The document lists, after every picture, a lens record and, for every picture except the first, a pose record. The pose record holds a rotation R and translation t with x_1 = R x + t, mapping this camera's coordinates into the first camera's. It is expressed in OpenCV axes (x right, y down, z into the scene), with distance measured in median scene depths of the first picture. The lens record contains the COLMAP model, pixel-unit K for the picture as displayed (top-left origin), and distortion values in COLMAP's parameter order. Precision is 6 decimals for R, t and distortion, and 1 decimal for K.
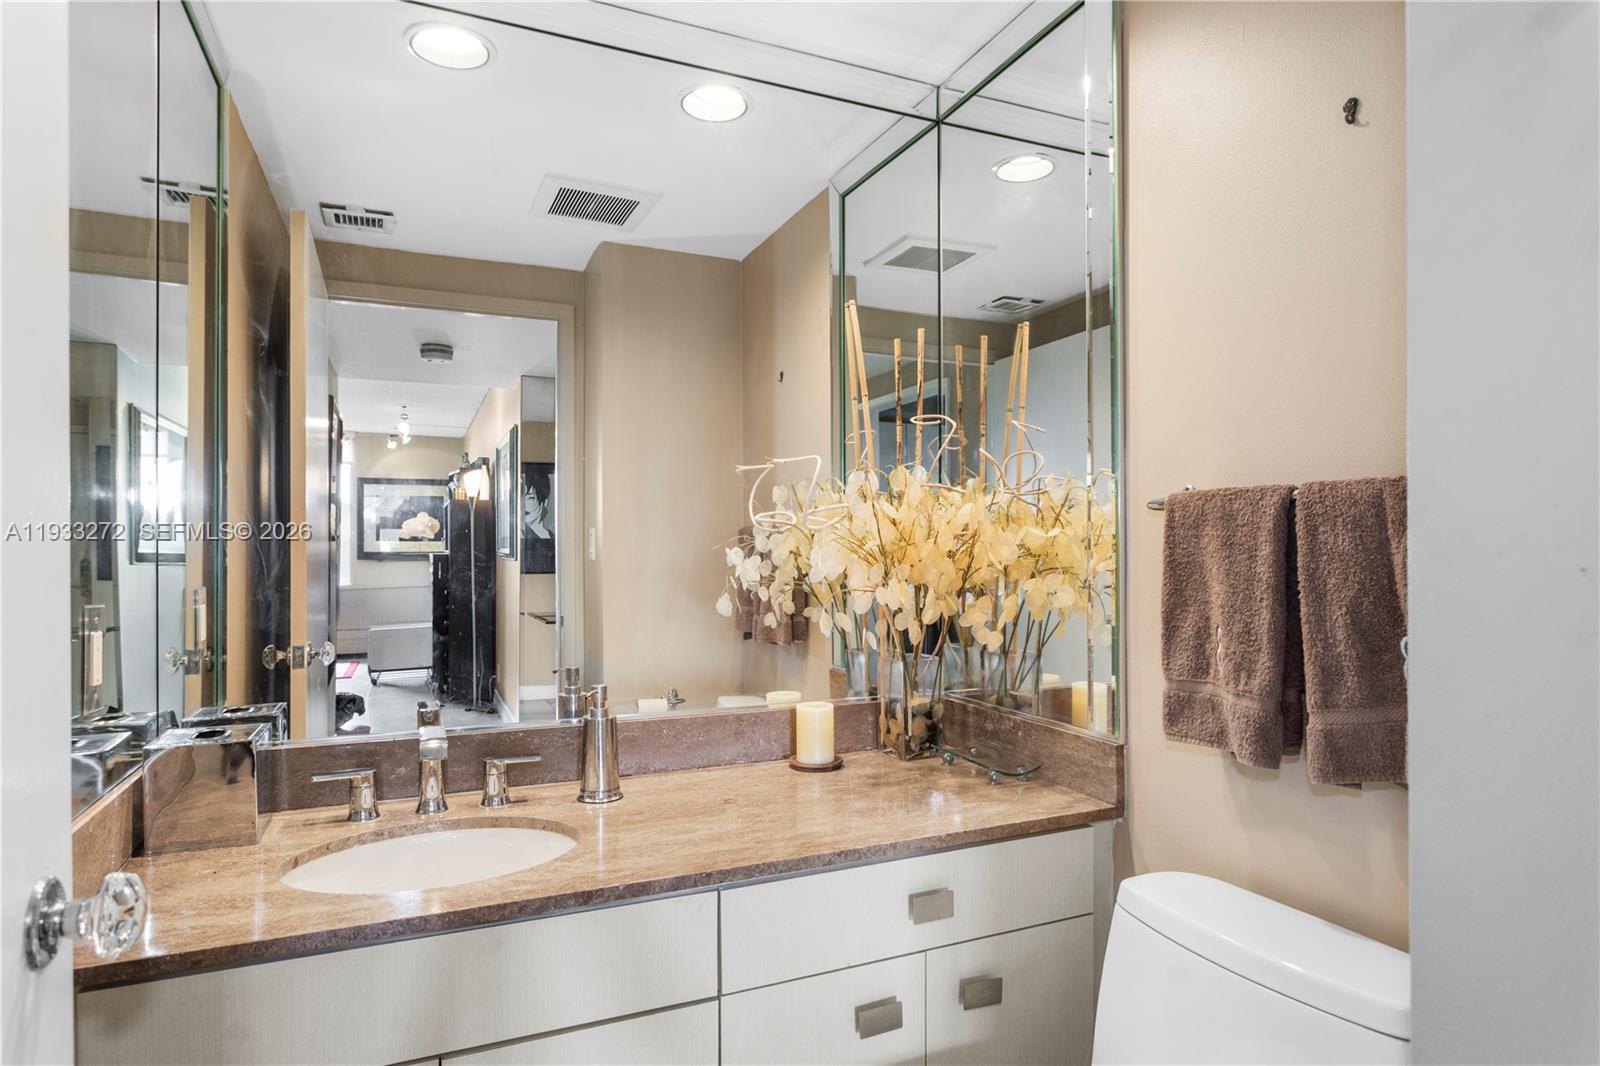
lens RADIAL K [[902.0, 0, 801.8], [0, 902.0, 553.0], [0, 0, 1]] dist [0.000462, 0.000233]
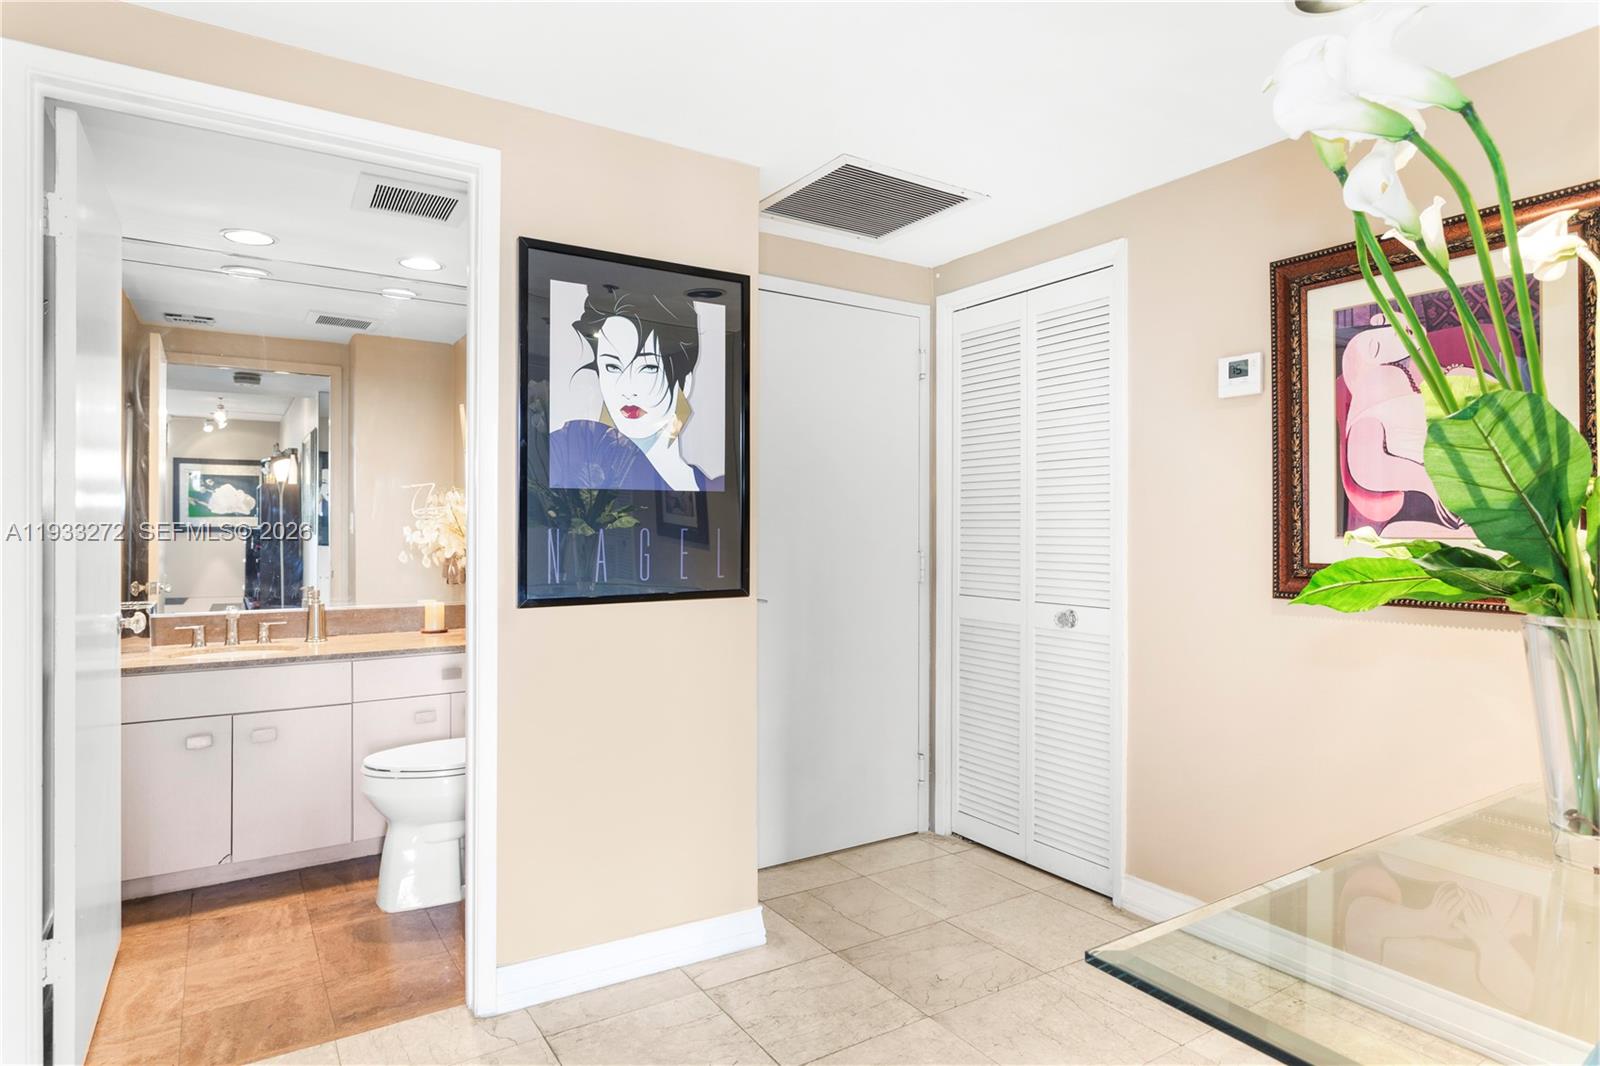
lens RADIAL K [[906.0, 0, 799.5], [0, 906.0, 522.1], [0, 0, 1]] dist [0.002497, 0.000612]
pose [[0.988249, 0.004178, 0.152794, 0.158006], [-0.003206, 0.999973, -0.006603, -0.002205], [-0.152818, 0.006036, 0.988236, -0.357915]]
